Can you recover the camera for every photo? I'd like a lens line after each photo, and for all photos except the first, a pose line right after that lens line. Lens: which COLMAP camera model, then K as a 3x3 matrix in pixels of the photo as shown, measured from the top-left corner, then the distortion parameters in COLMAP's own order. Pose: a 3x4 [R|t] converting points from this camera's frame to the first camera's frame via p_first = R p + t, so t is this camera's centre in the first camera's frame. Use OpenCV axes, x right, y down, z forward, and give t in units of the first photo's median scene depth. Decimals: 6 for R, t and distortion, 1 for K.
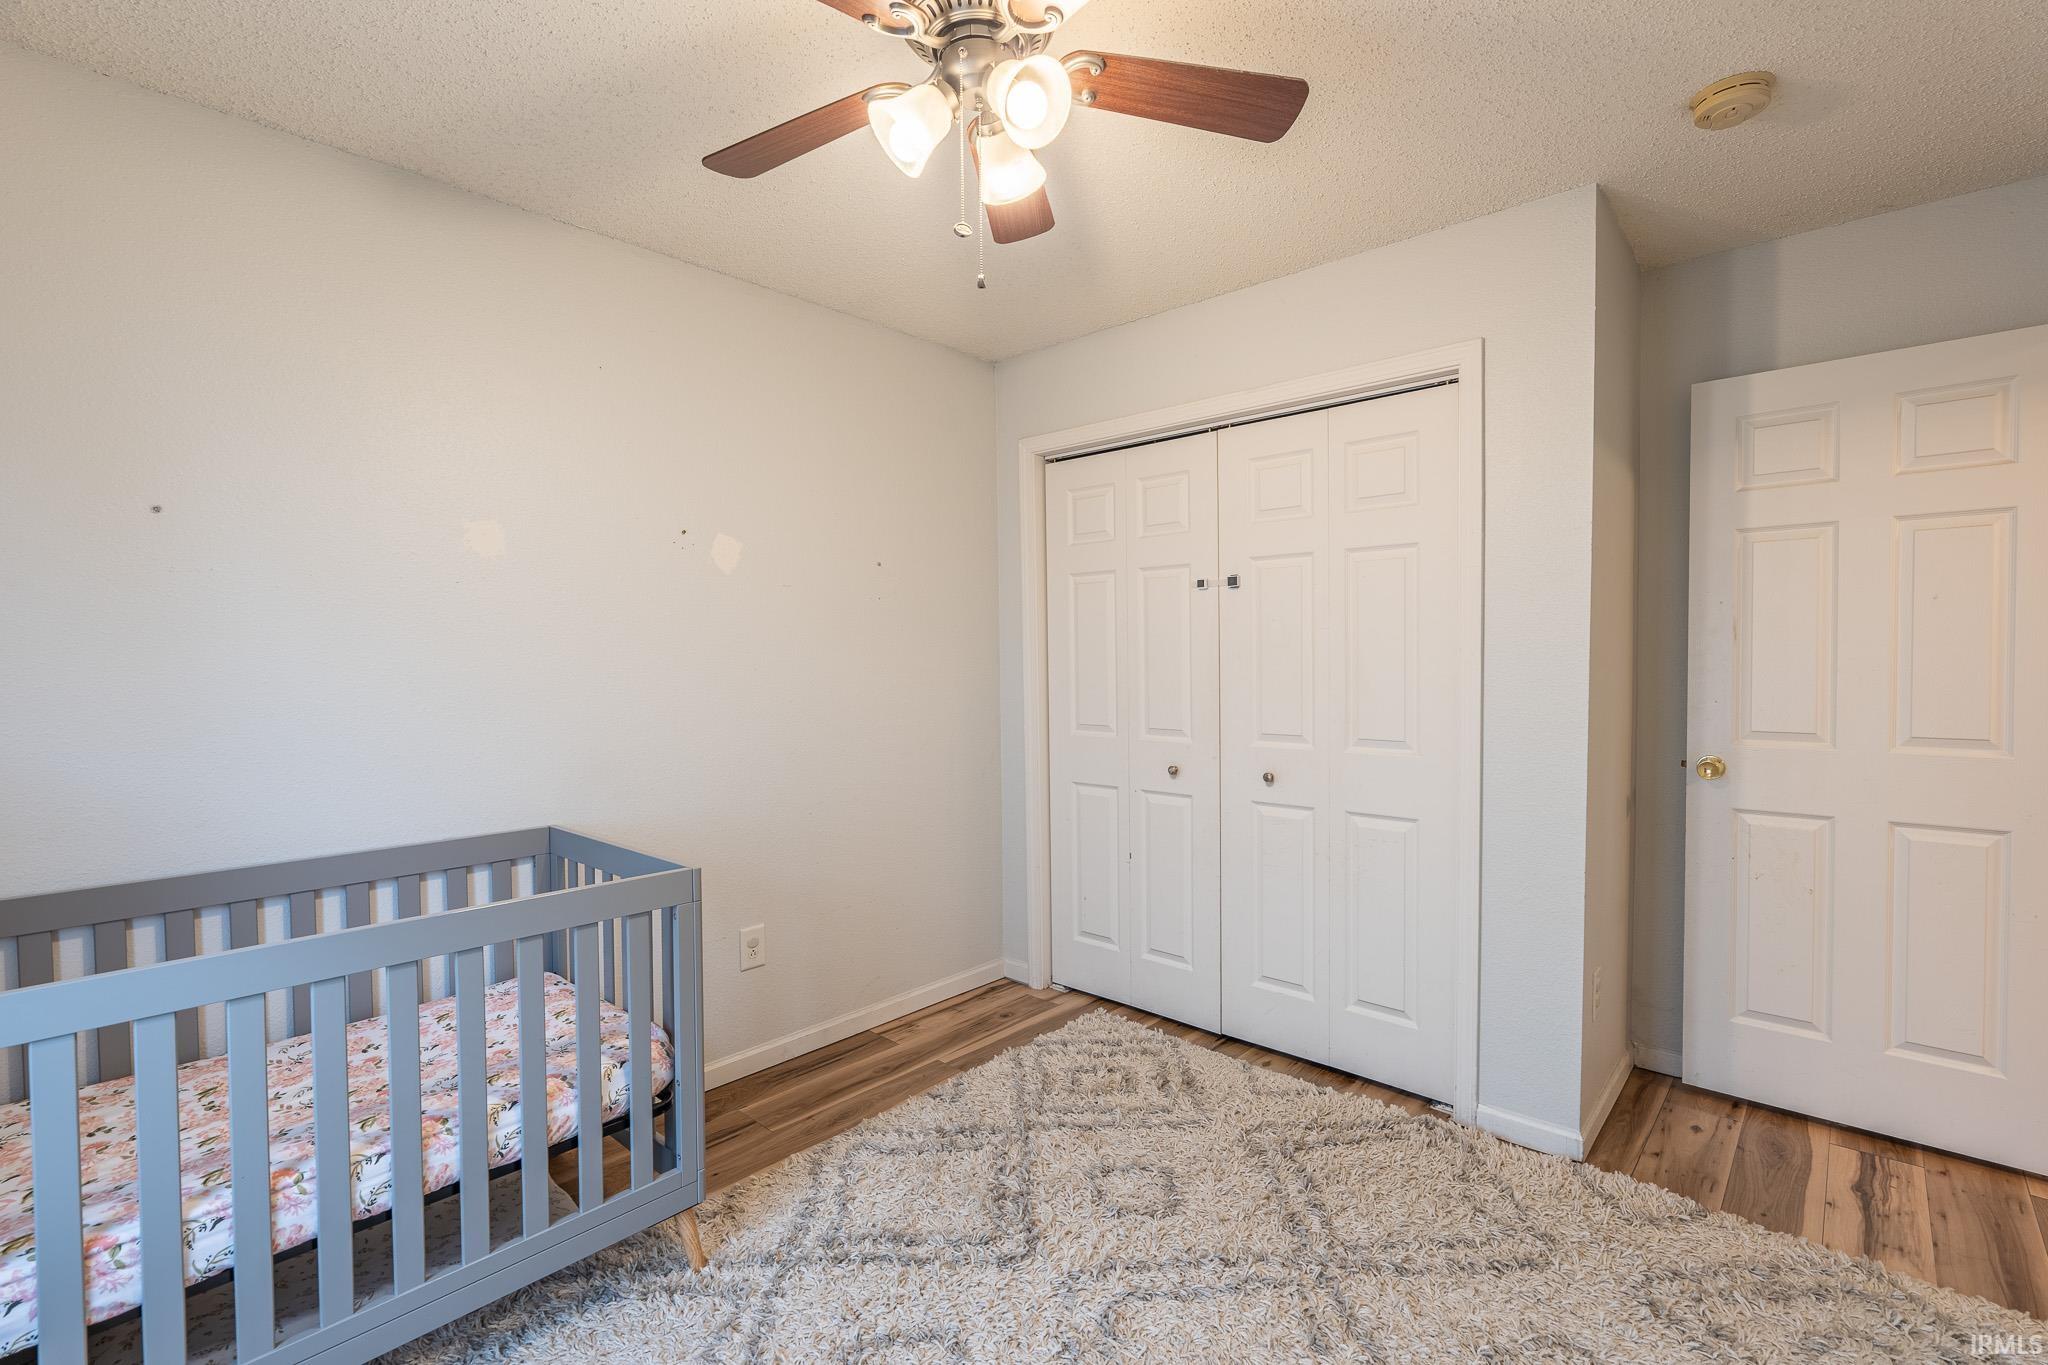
lens RADIAL K [[919.3, 0, 1027.6], [0, 919.3, 682.4], [0, 0, 1]] dist [-0.009081, 0.003480]
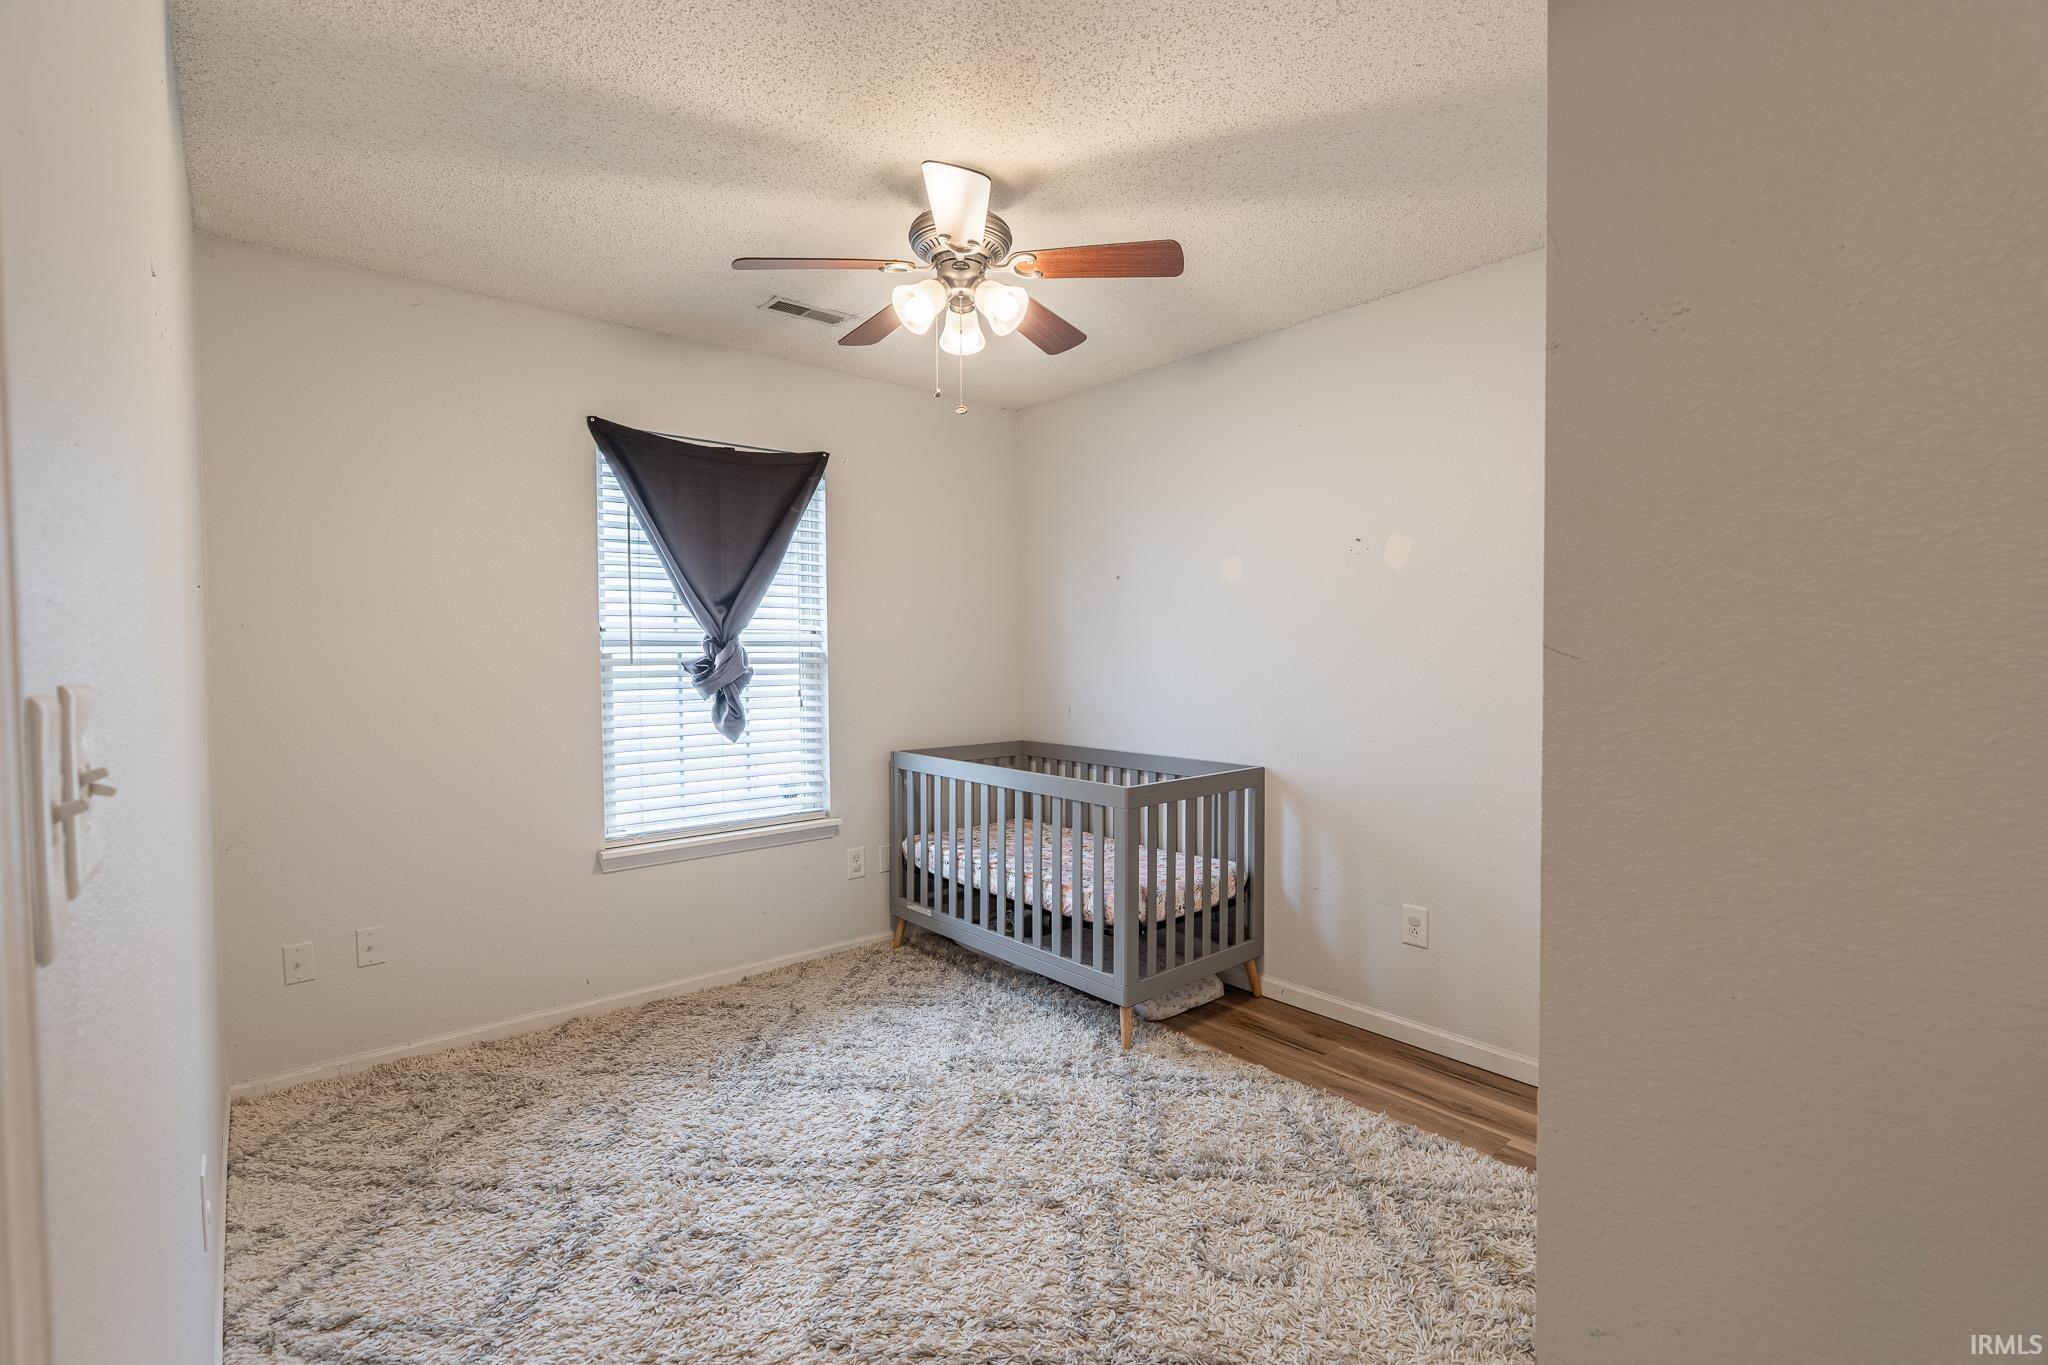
lens RADIAL K [[919.3, 0, 1027.6], [0, 919.3, 682.4], [0, 0, 1]] dist [-0.009081, 0.003480]
pose [[-0.124532, 0.045864, -0.991155, 0.788596], [-0.021517, 0.998571, 0.048911, -0.029821], [0.991982, 0.027418, -0.123367, 0.694683]]
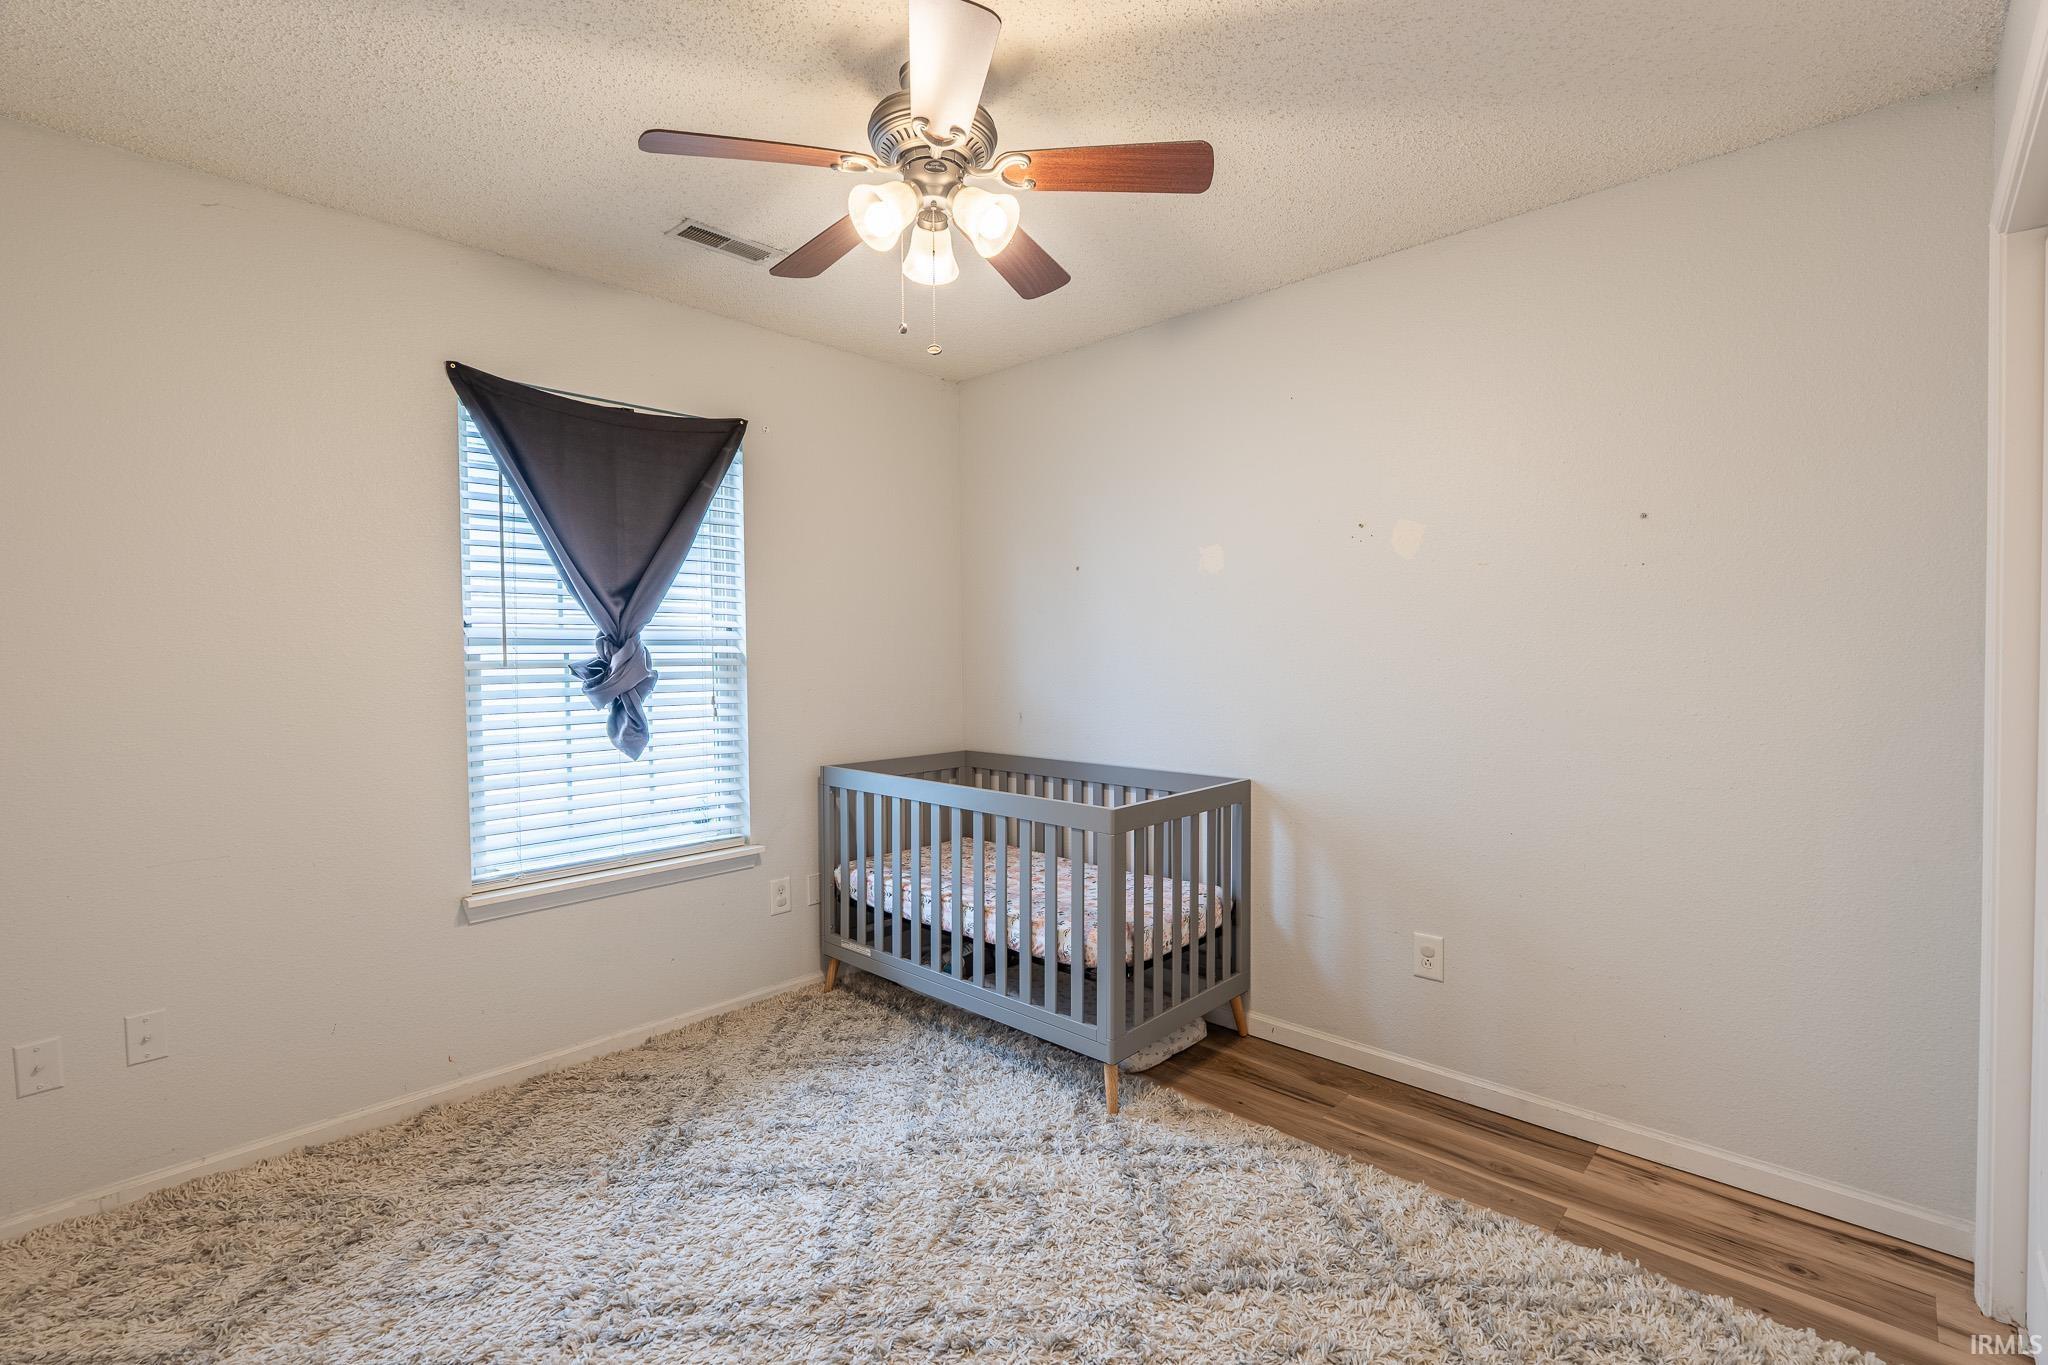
lens RADIAL K [[919.1, 0, 1027.7], [0, 919.1, 680.8], [0, 0, 1]] dist [-0.006024, 0.001138]
pose [[-0.018756, 0.044170, -0.998848, 0.638428], [-0.021360, 0.998778, 0.044568, -0.025075], [0.999596, 0.022171, -0.017789, 0.612015]]
